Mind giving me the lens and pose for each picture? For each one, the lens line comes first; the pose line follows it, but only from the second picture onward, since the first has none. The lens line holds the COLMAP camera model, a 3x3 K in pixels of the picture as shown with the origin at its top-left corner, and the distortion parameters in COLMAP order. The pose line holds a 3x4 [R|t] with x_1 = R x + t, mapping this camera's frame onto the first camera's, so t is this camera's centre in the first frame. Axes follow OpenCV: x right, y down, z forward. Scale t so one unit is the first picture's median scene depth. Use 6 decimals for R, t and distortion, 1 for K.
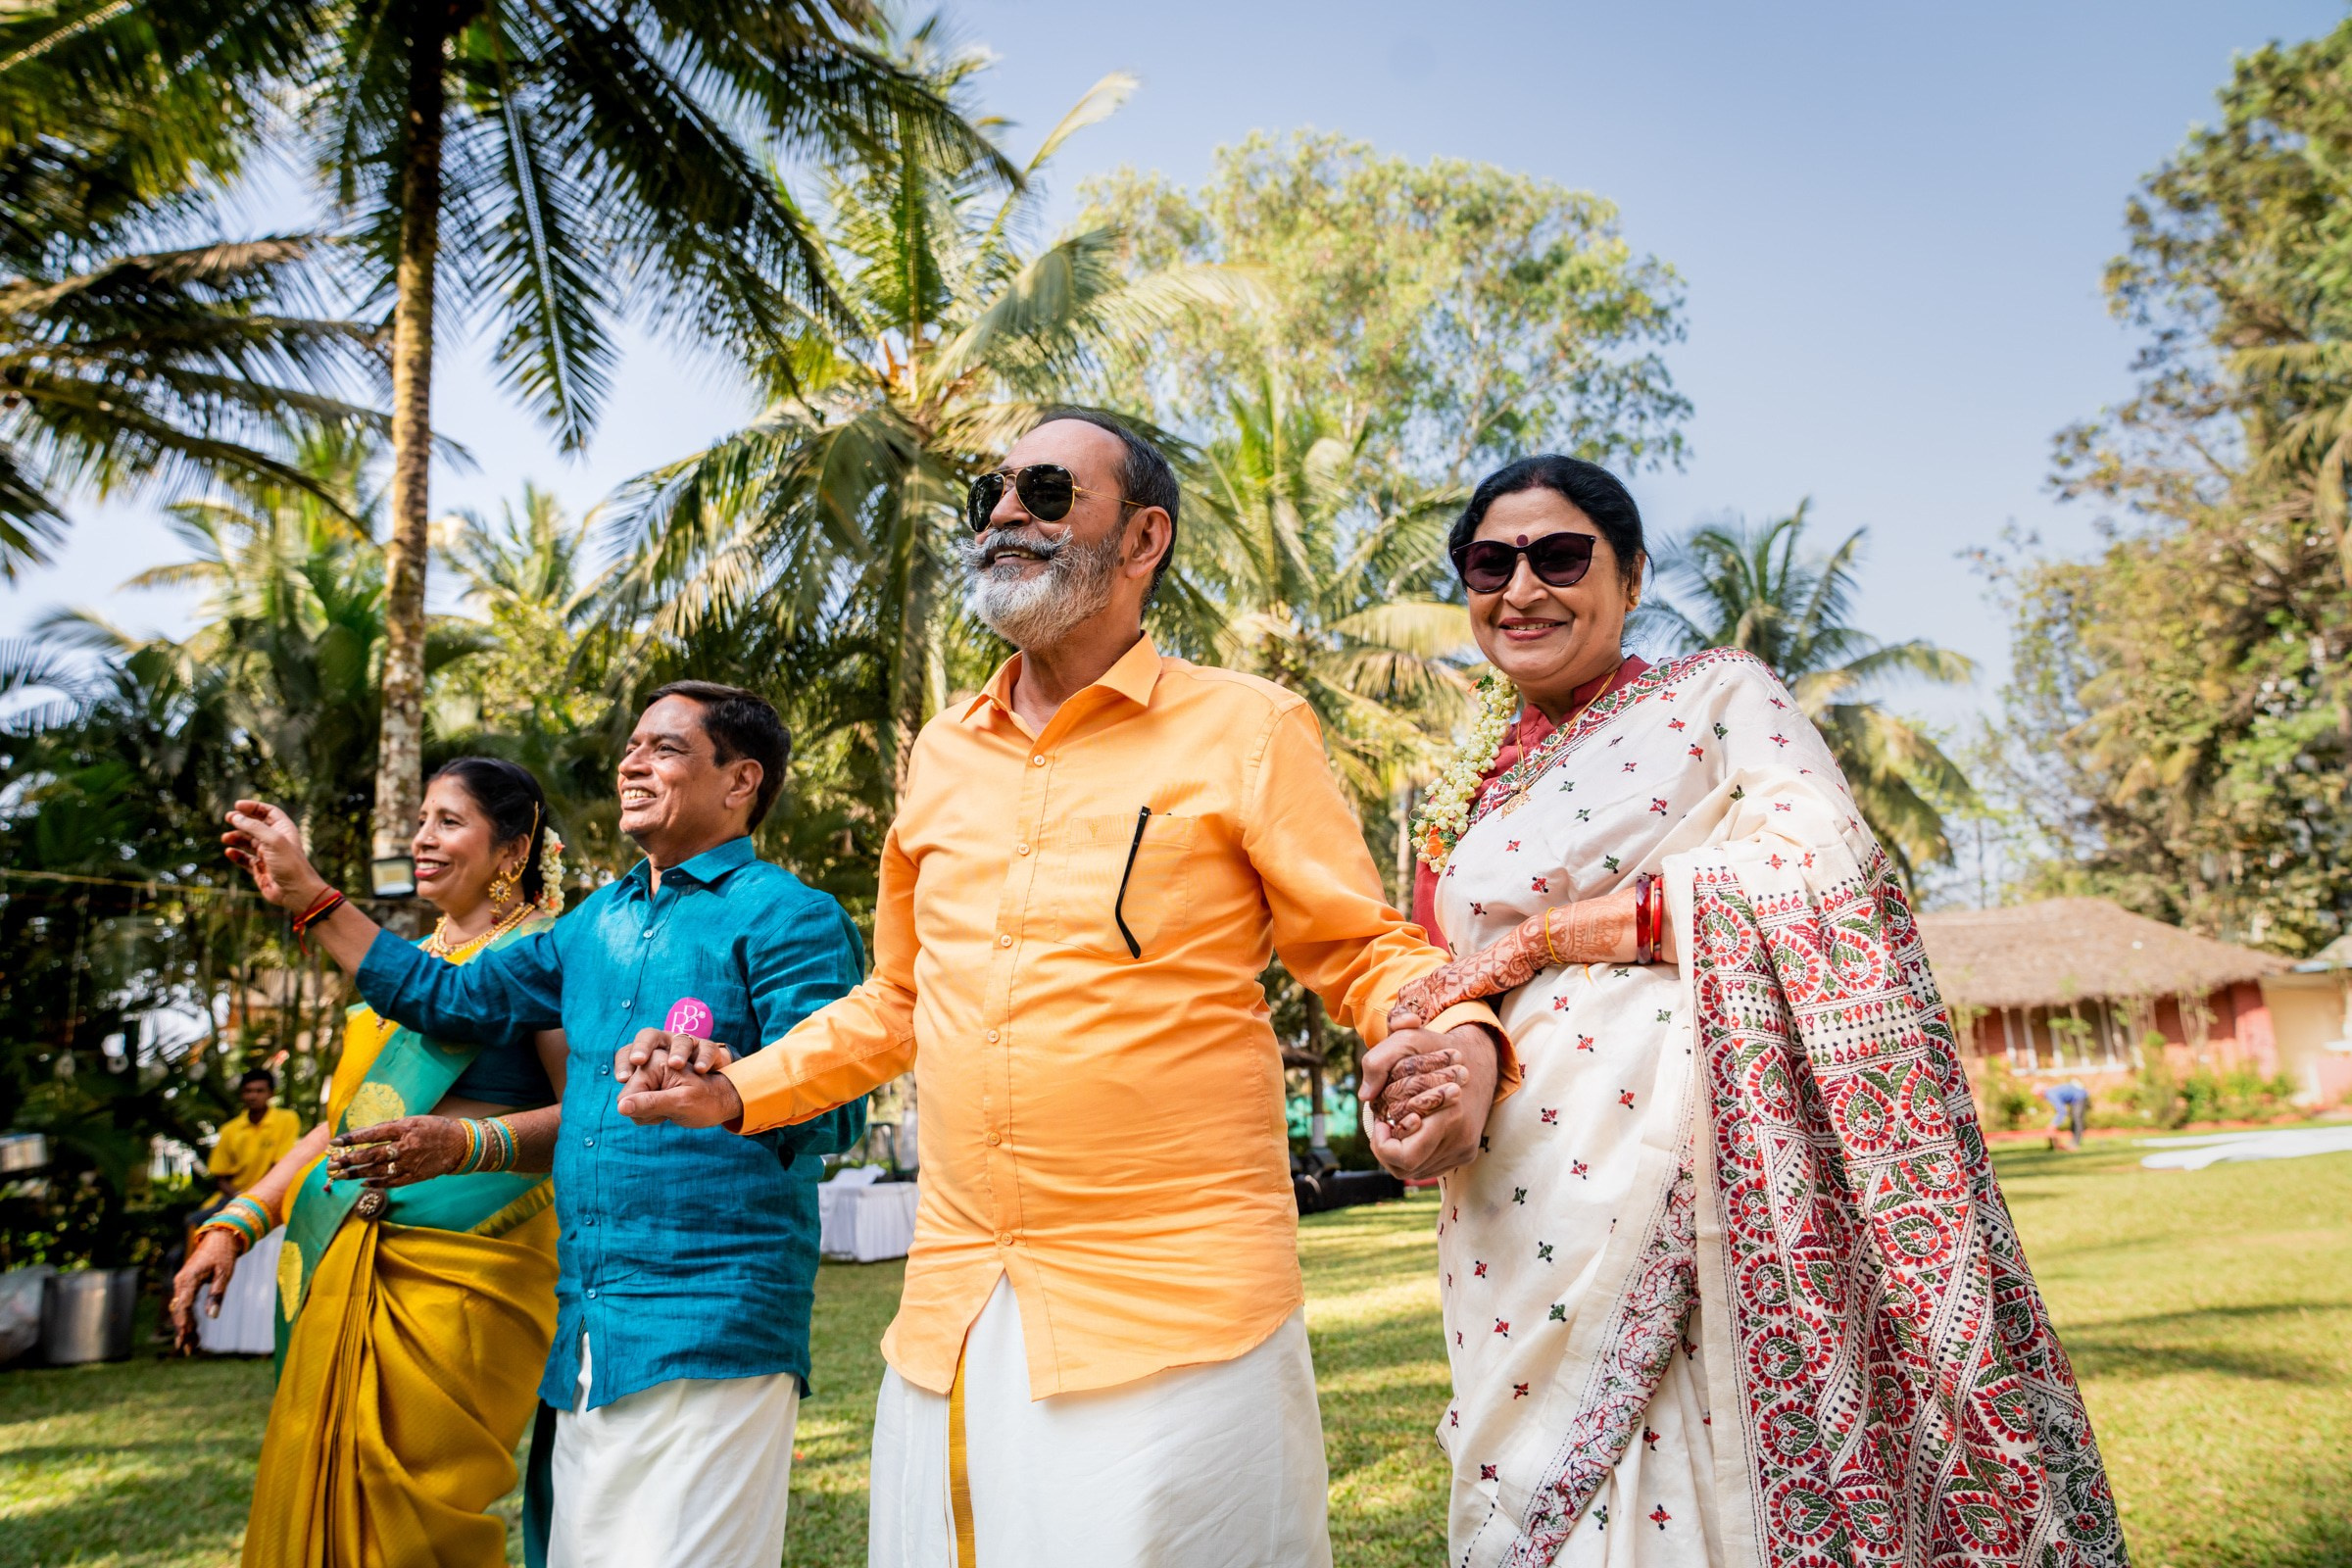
lens RADIAL K [[1621.9, 0, 1212.0], [0, 1621.9, 754.5], [0, 0, 1]] dist [-0.066179, 0.026788]
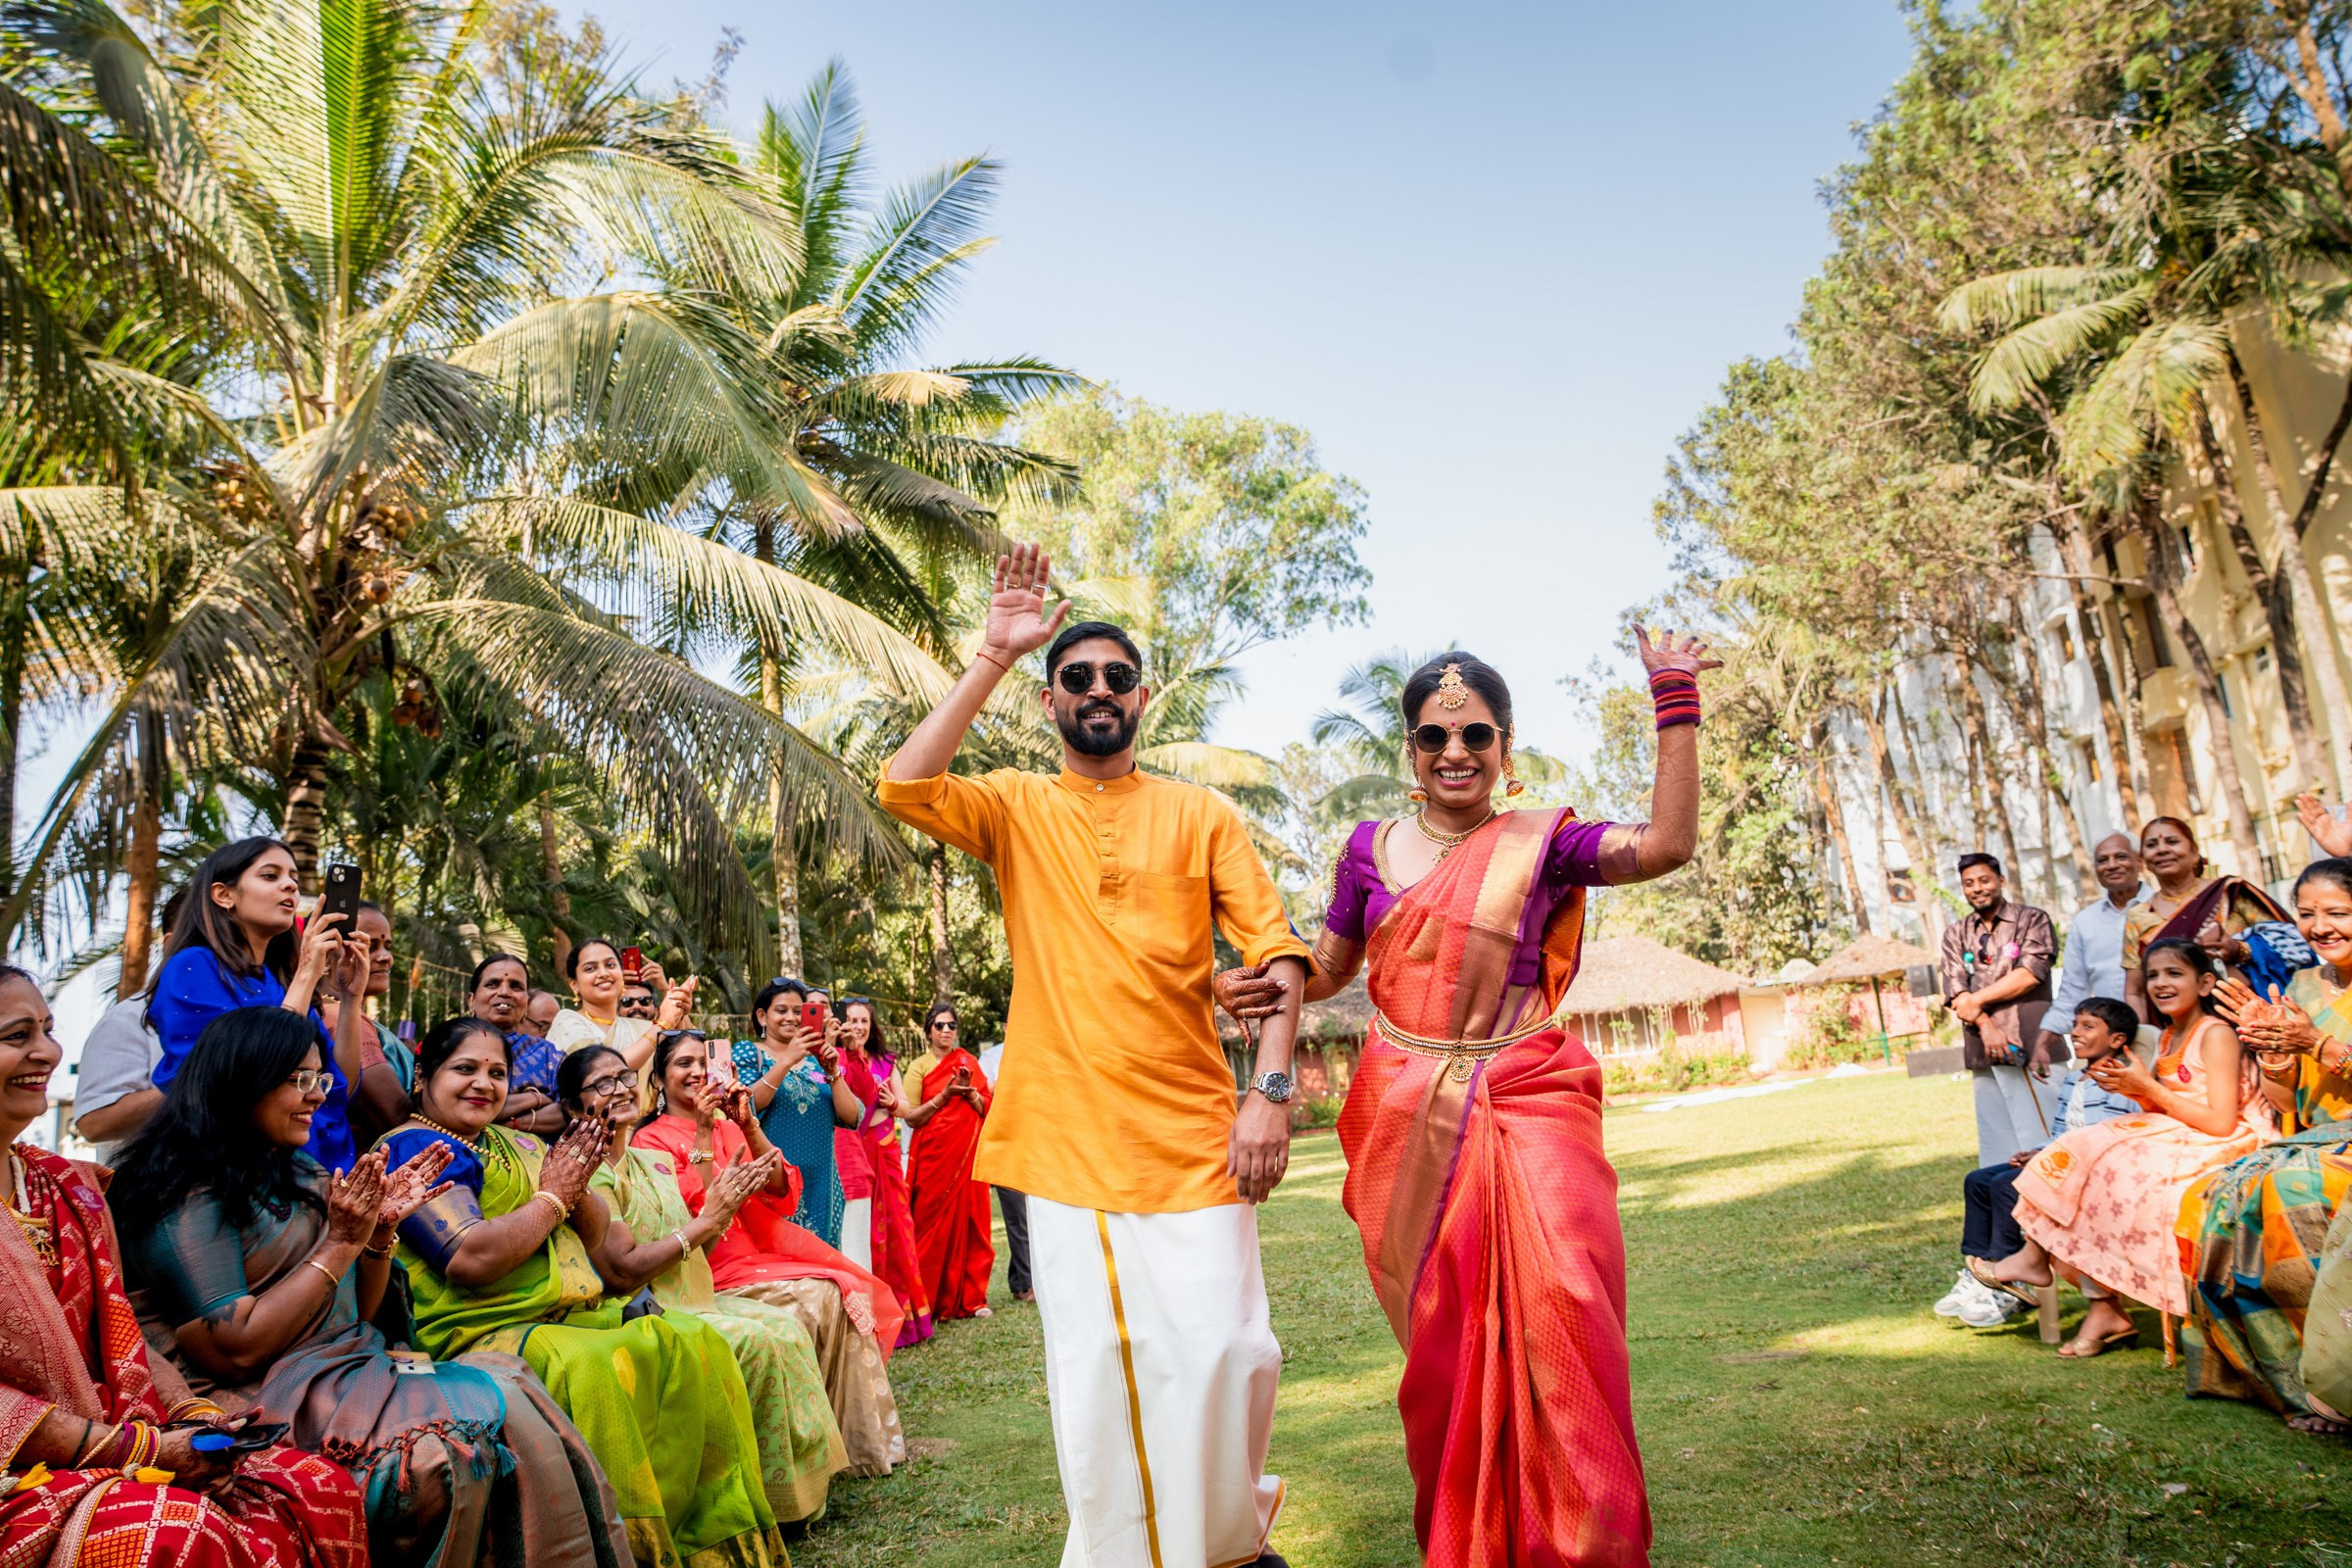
lens RADIAL K [[1651.2, 0, 1226.9], [0, 1651.2, 785.4], [0, 0, 1]] dist [-0.072123, 0.040745]
pose [[0.973099, -0.005410, 0.230326, -0.158632], [0.000842, 0.999801, 0.019929, -0.076424], [-0.230388, -0.019199, 0.972910, -0.366919]]
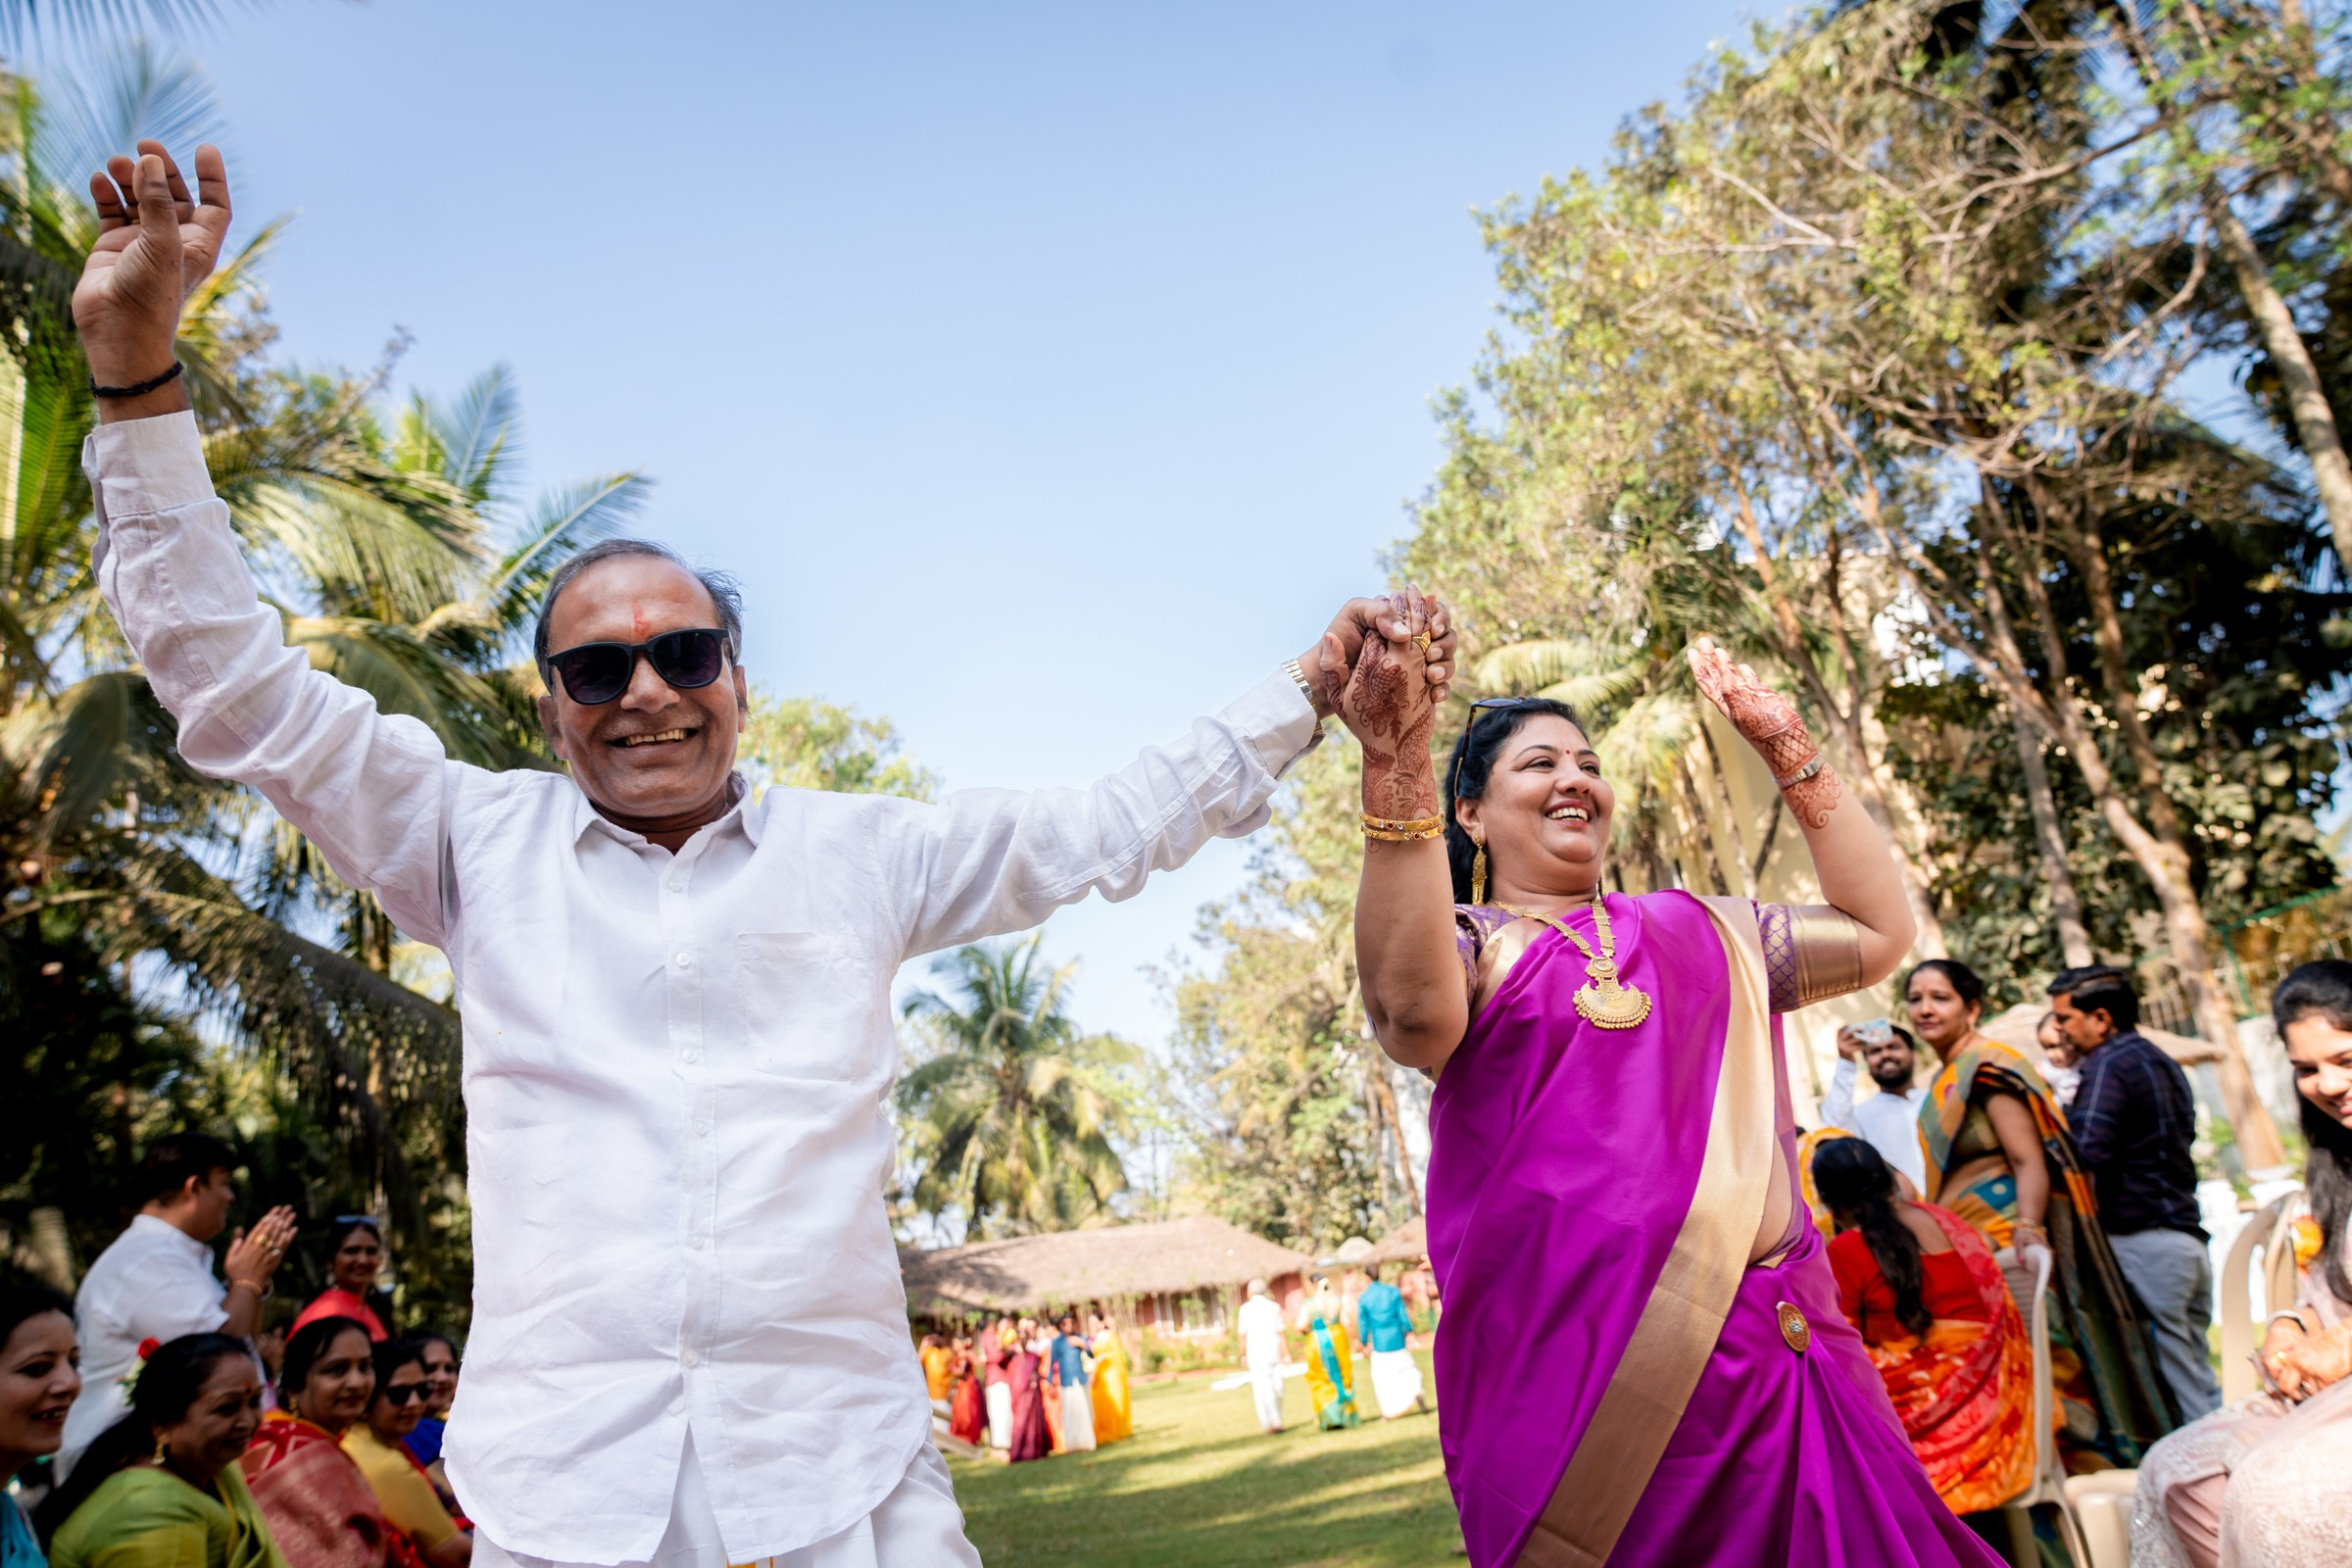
lens RADIAL K [[1621.9, 0, 1181.7], [0, 1621.9, 785.1], [0, 0, 1]] dist [-0.066179, 0.026788]
pose [[0.895307, 0.089407, 0.436385, -0.182139], [-0.025822, 0.988420, -0.149532, -0.084829], [-0.444700, 0.122609, 0.887248, -0.405229]]
